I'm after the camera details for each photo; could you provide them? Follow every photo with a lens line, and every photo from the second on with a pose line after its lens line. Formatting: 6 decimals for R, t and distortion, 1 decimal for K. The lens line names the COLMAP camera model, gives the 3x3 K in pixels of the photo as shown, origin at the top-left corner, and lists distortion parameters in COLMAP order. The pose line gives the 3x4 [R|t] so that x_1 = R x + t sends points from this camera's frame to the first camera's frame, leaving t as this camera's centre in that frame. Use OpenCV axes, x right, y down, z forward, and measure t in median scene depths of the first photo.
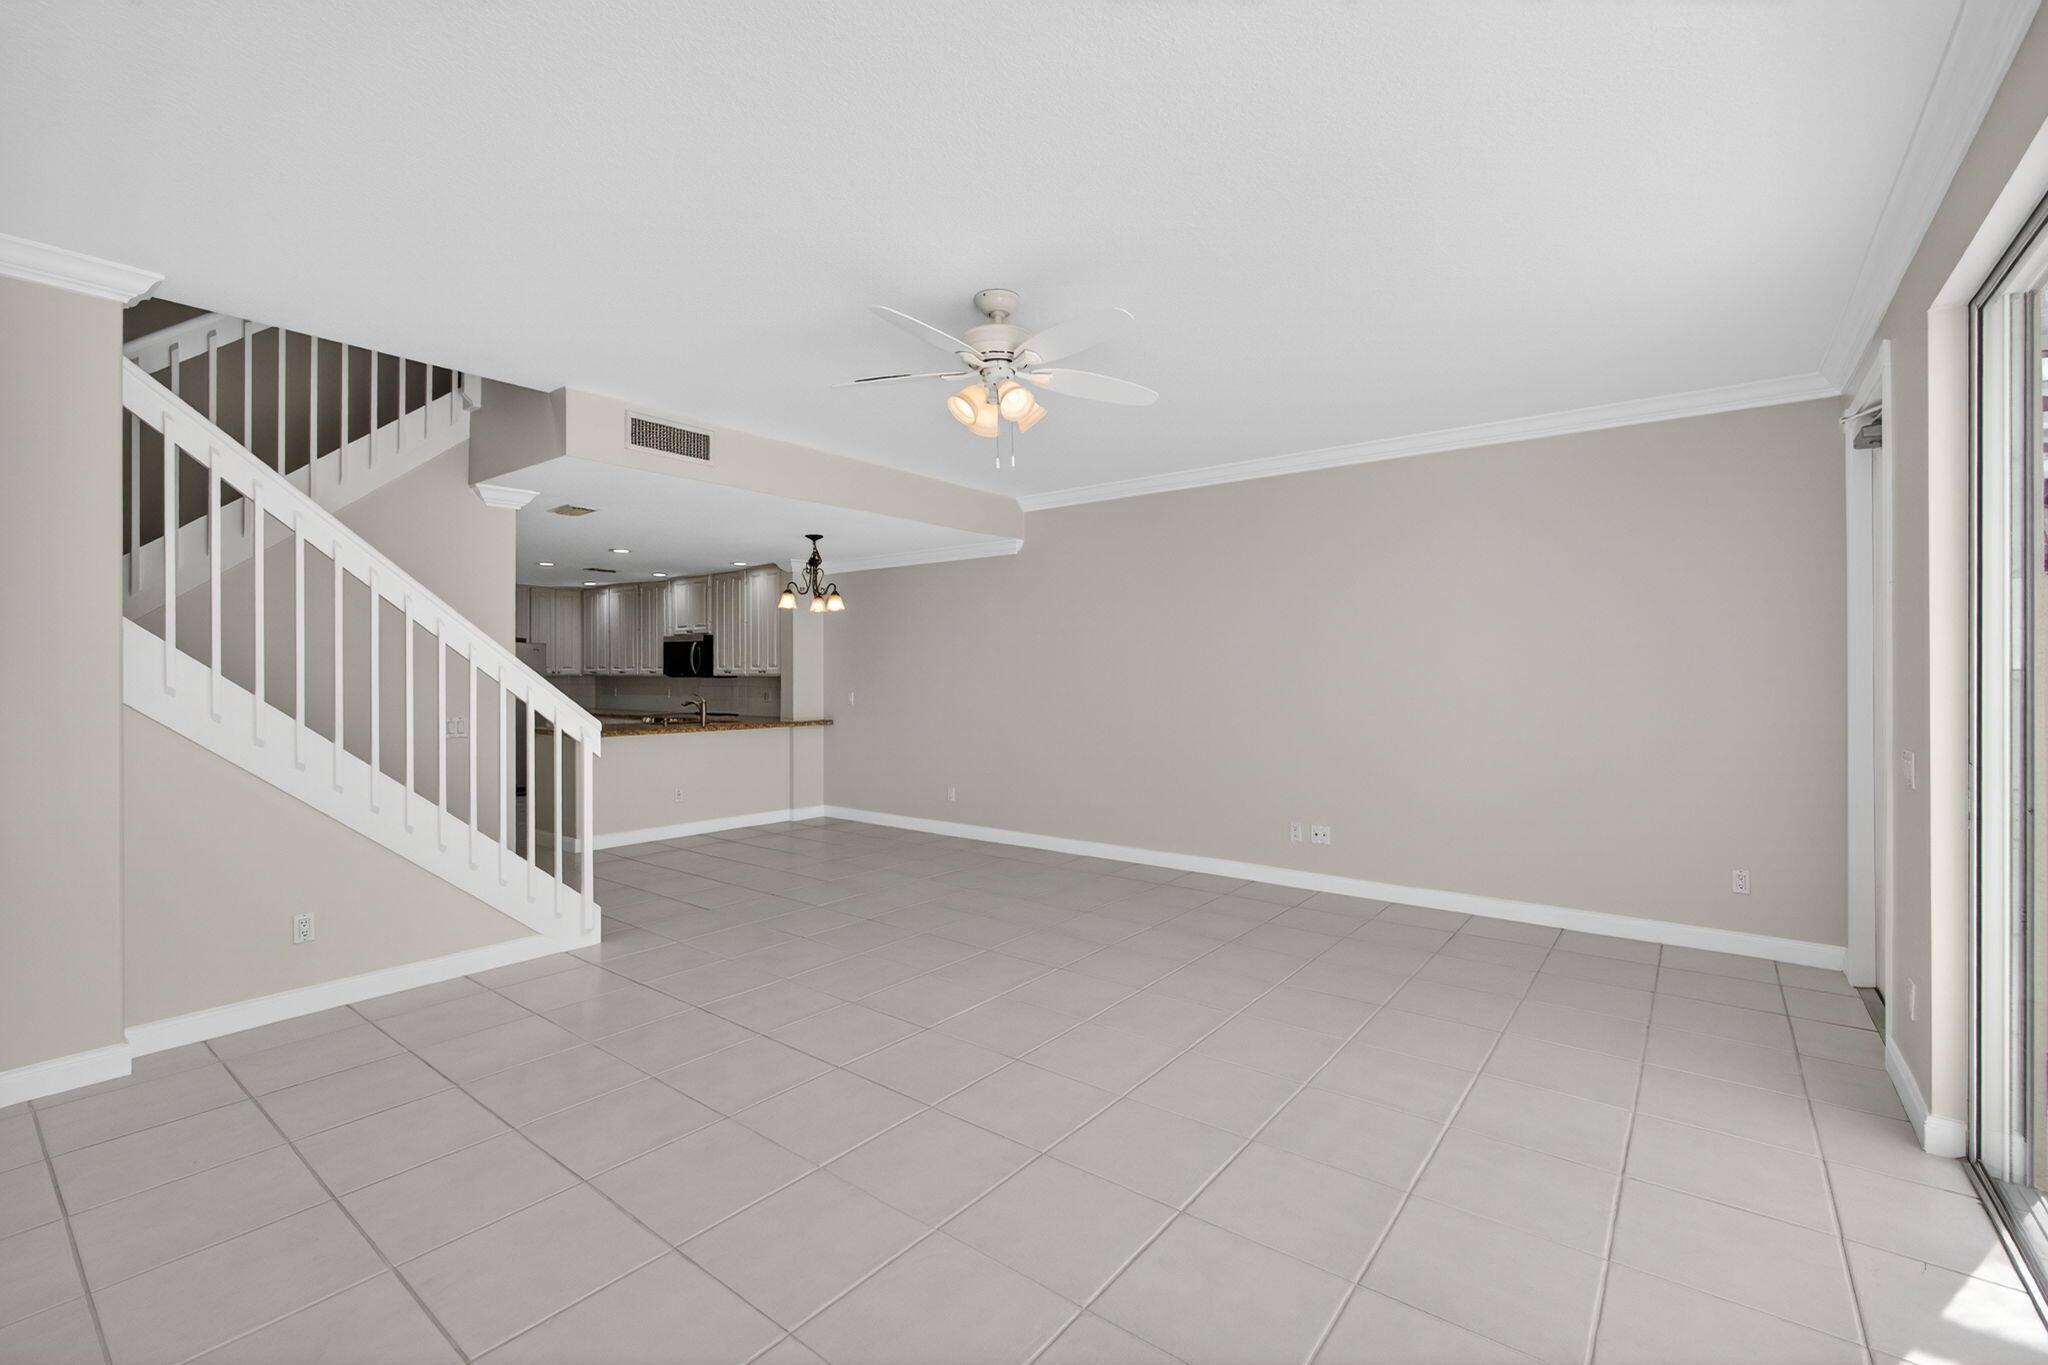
lens RADIAL K [[882.8, 0, 1019.1], [0, 882.8, 656.2], [0, 0, 1]] dist [-0.001414, 0.000172]
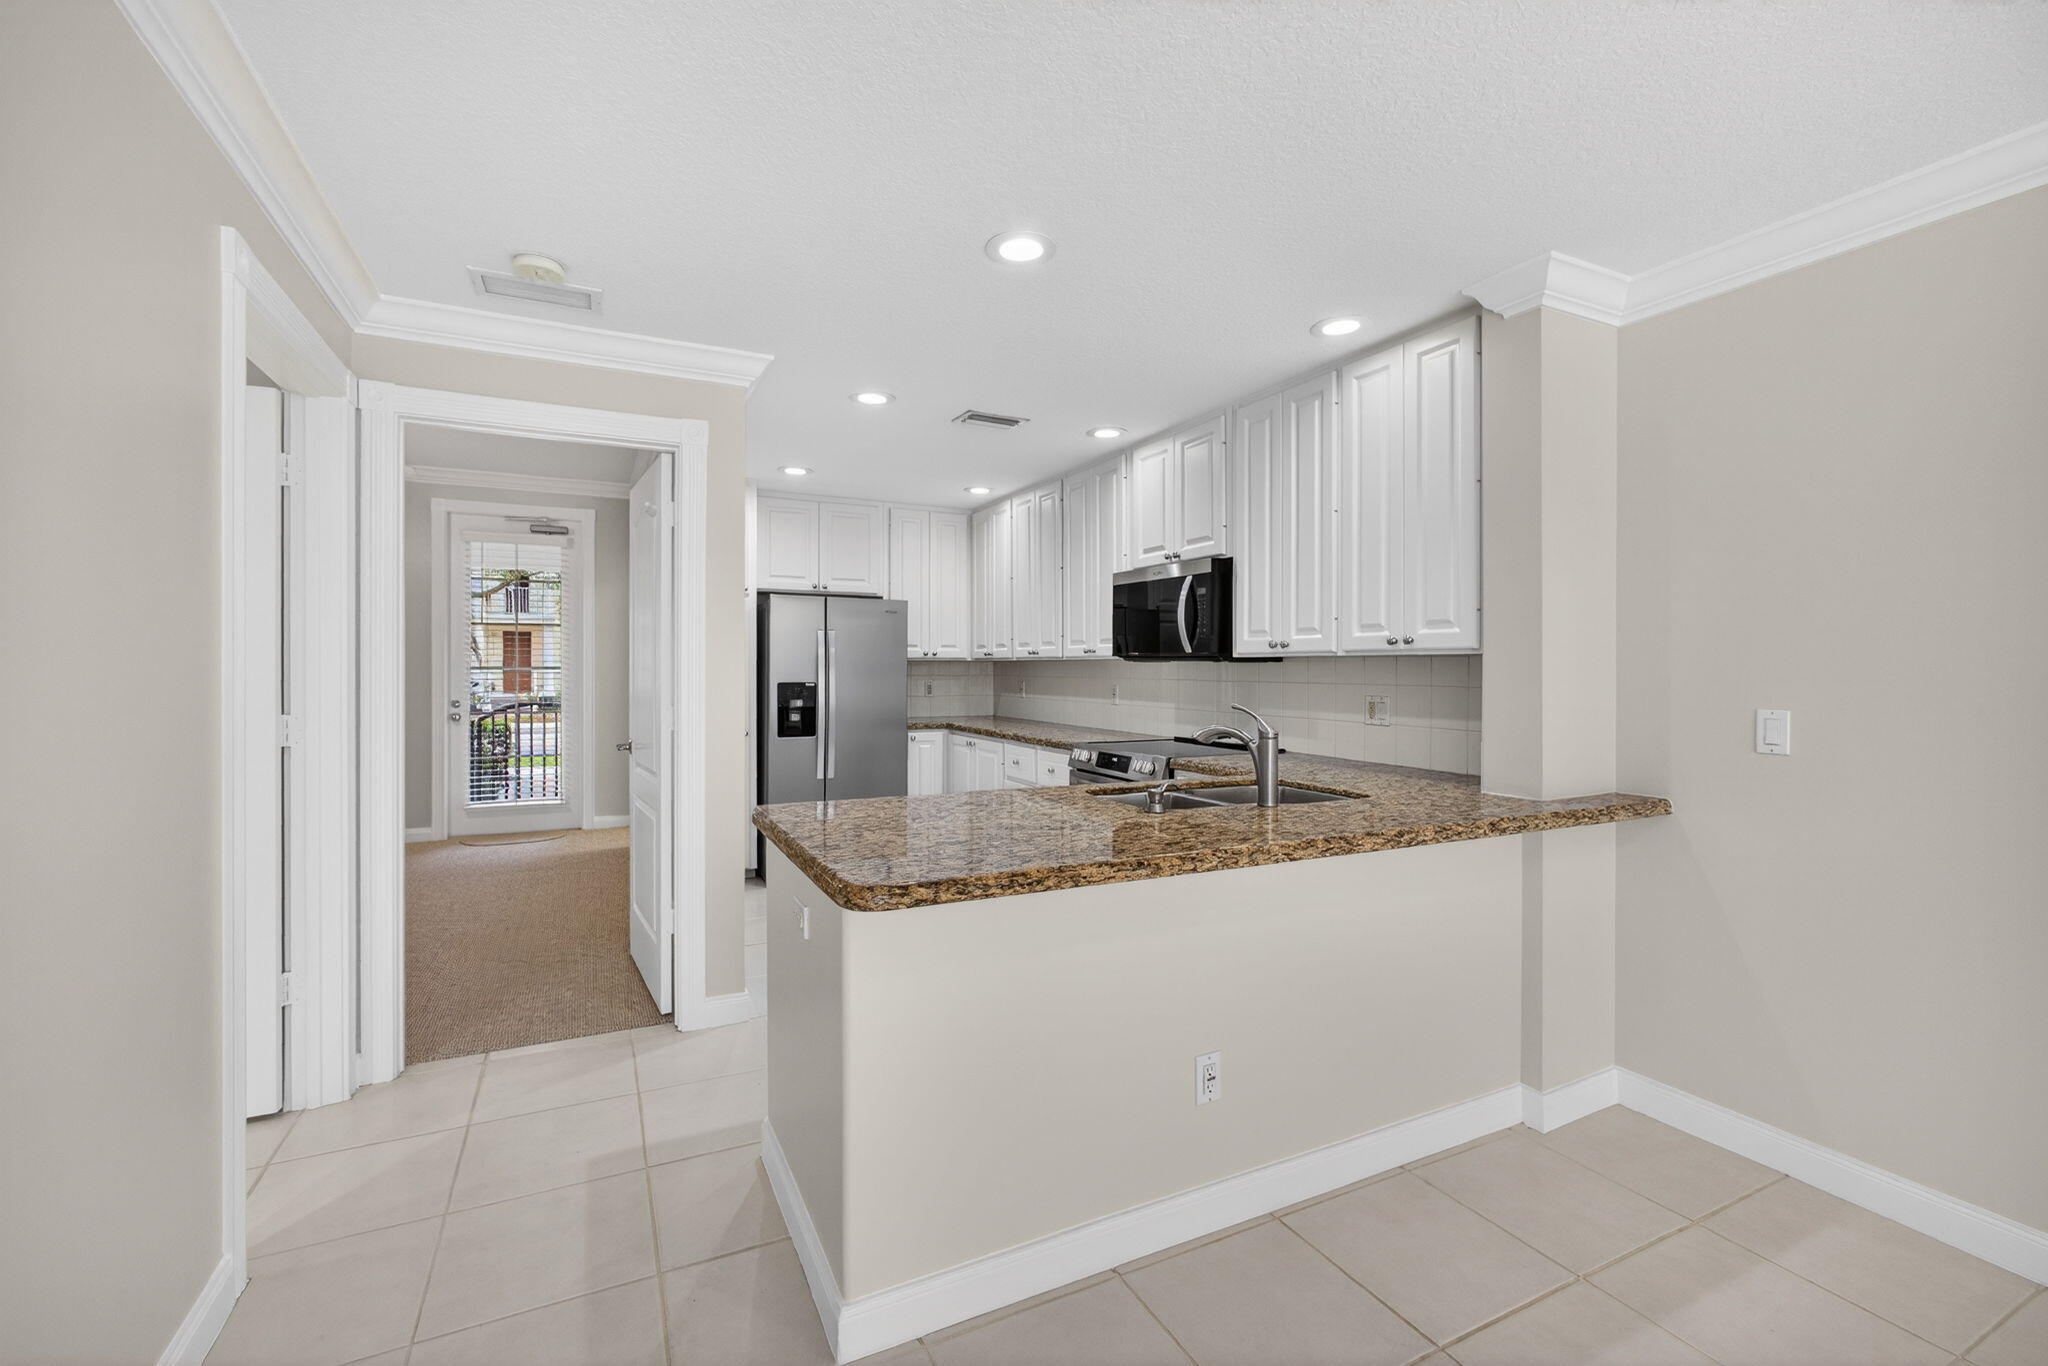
lens RADIAL K [[870.9, 0, 1021.7], [0, 870.9, 675.7], [0, 0, 1]] dist [-0.008205, 0.000065]
pose [[0.903769, 0.008860, -0.427928, -0.286382], [0.003054, 0.999627, 0.027147, 0.021365], [0.428009, -0.025841, 0.903405, 0.646680]]
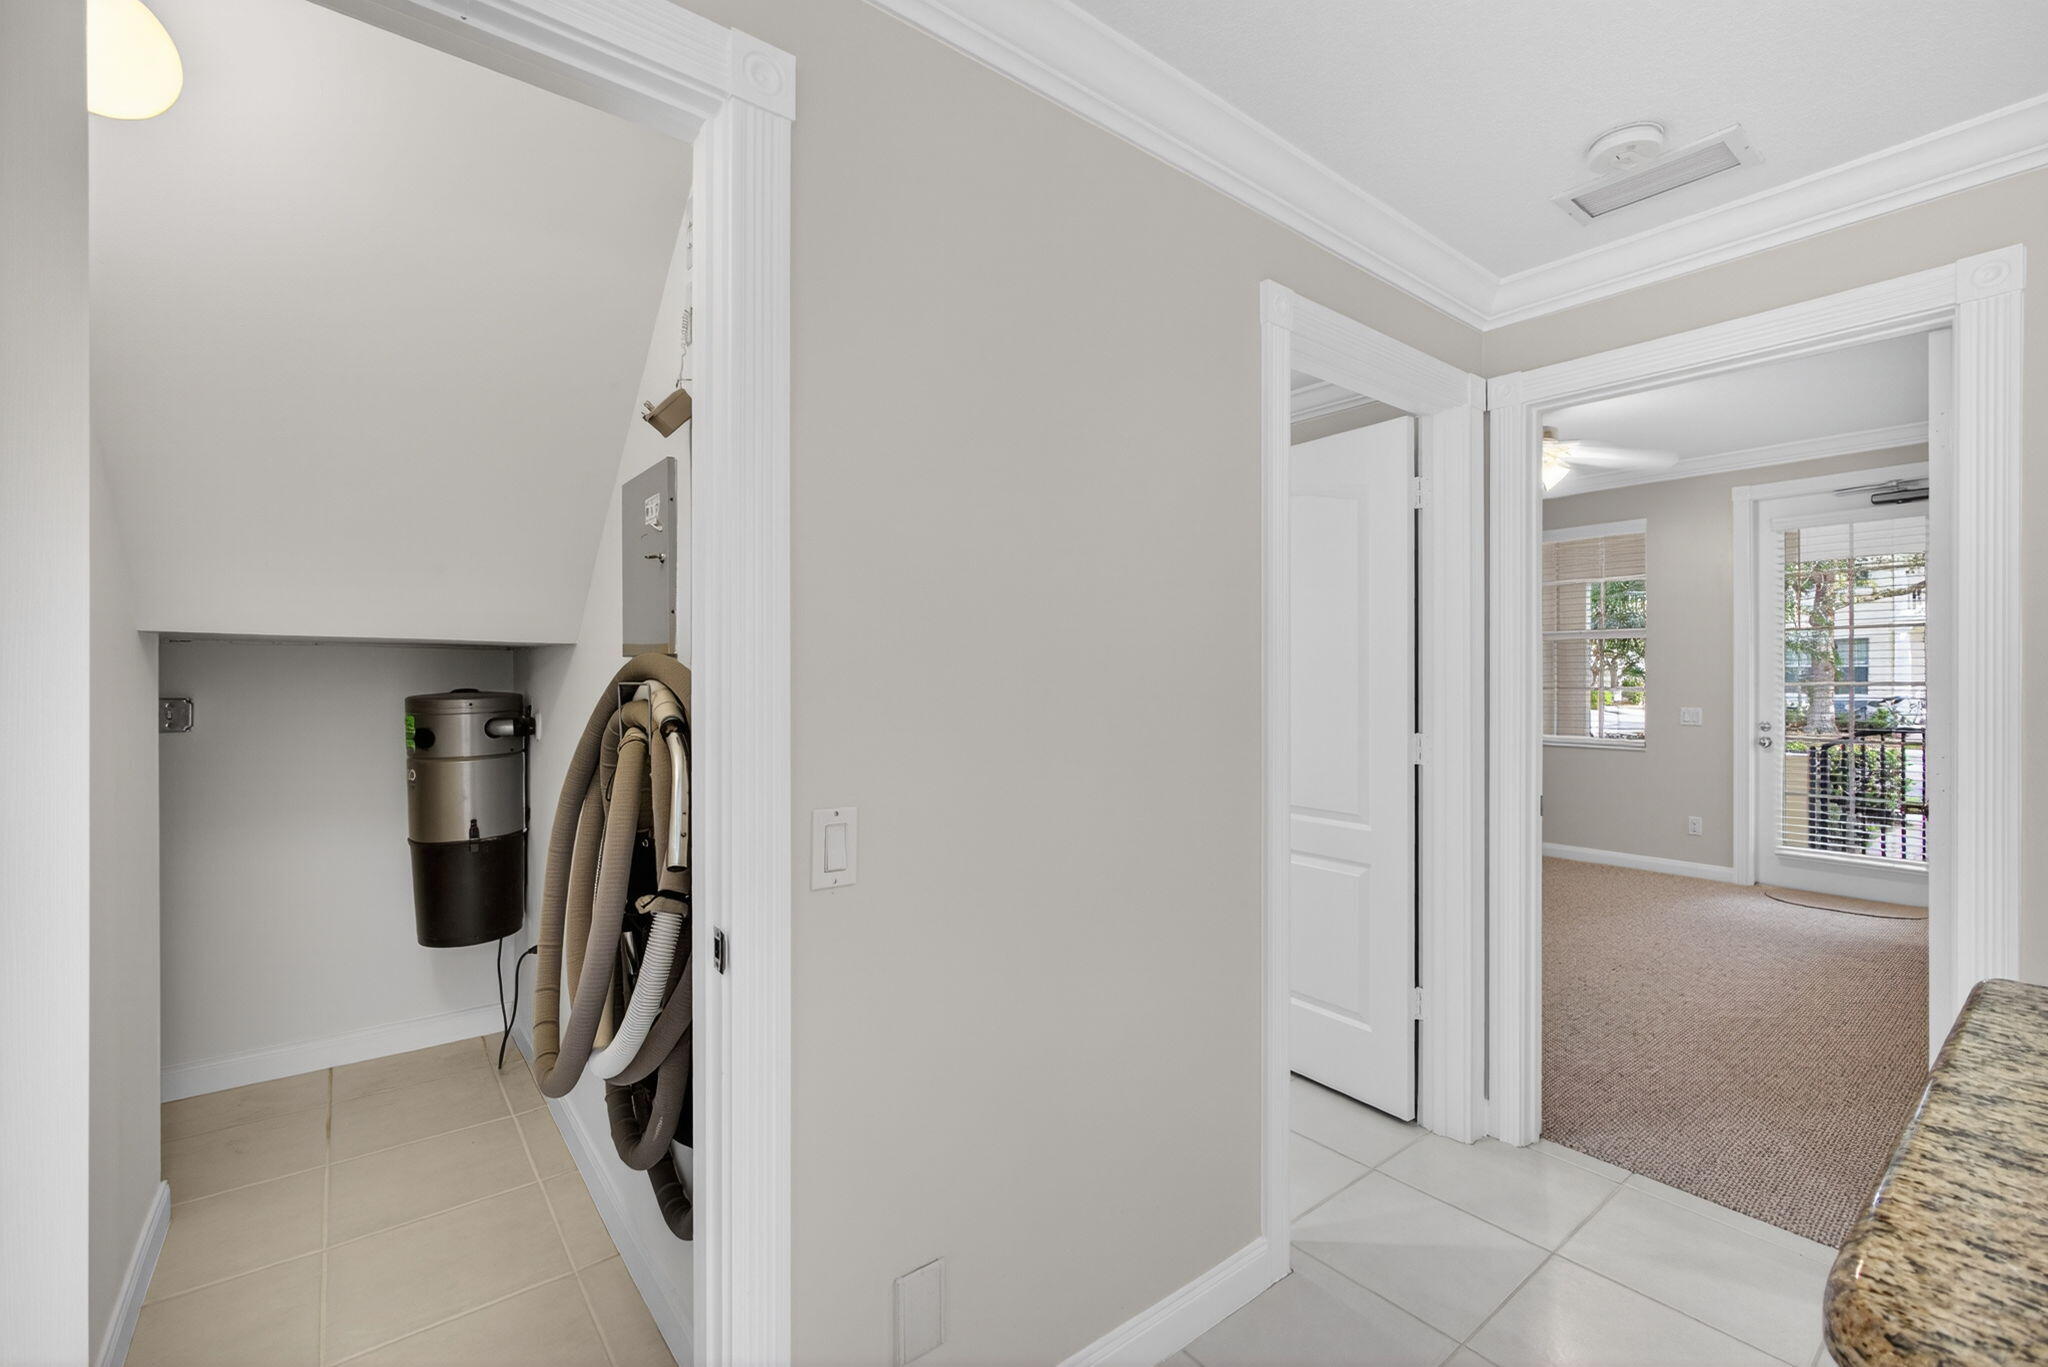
lens RADIAL K [[870.9, 0, 1021.7], [0, 870.9, 676.2], [0, 0, 1]] dist [-0.008205, 0.000065]
pose [[-0.235788, 0.001644, -0.971803, -0.314445], [0.017184, 0.999849, -0.002478, 0.020435], [0.971653, -0.017284, -0.235780, 0.744078]]
